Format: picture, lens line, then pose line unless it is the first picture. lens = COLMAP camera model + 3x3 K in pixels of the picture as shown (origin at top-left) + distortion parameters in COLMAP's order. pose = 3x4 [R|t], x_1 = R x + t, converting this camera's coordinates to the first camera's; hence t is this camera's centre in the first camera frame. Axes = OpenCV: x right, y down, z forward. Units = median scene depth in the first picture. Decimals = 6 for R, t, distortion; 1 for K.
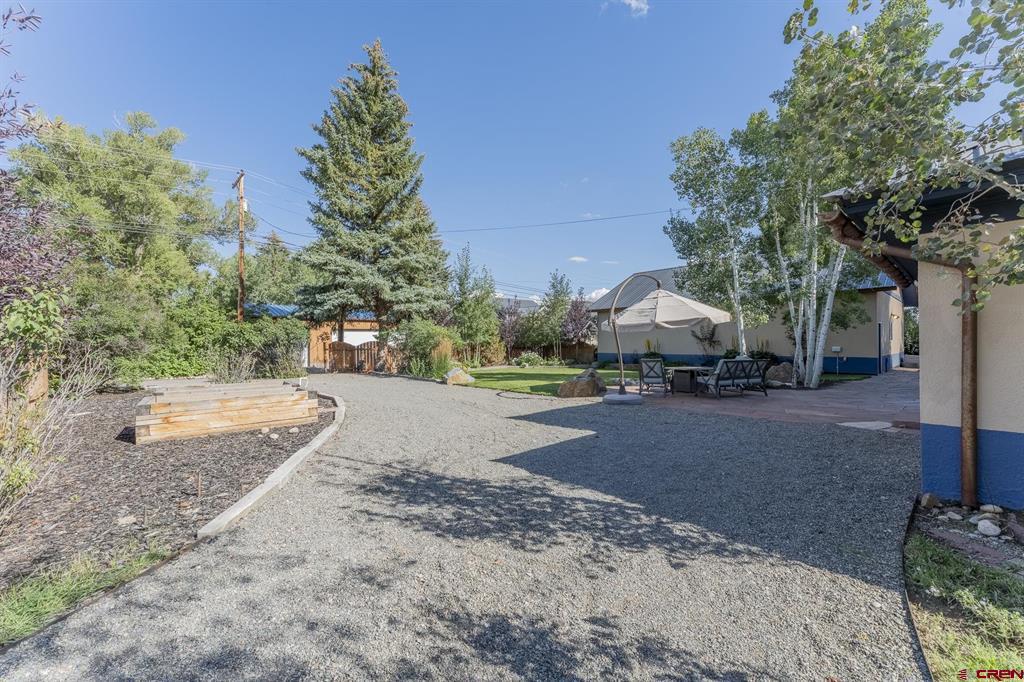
lens RADIAL K [[404.2, 0, 512.0], [0, 404.2, 341.0], [0, 0, 1]] dist [0.010478, -0.000126]
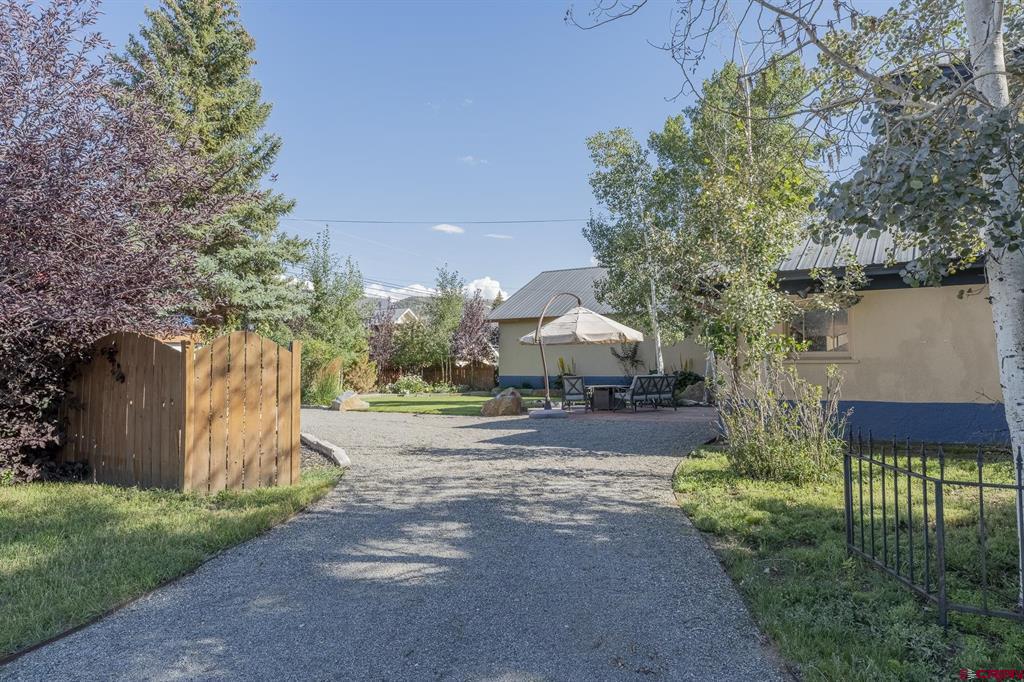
lens RADIAL K [[723.5, 0, 512.0], [0, 723.5, 341.0], [0, 0, 1]] dist [-0.004746, -0.001332]
pose [[0.962726, 0.008614, 0.270340, -0.192545], [-0.000216, 0.999517, -0.031078, 0.008992], [-0.270478, 0.029861, 0.962263, -0.460954]]
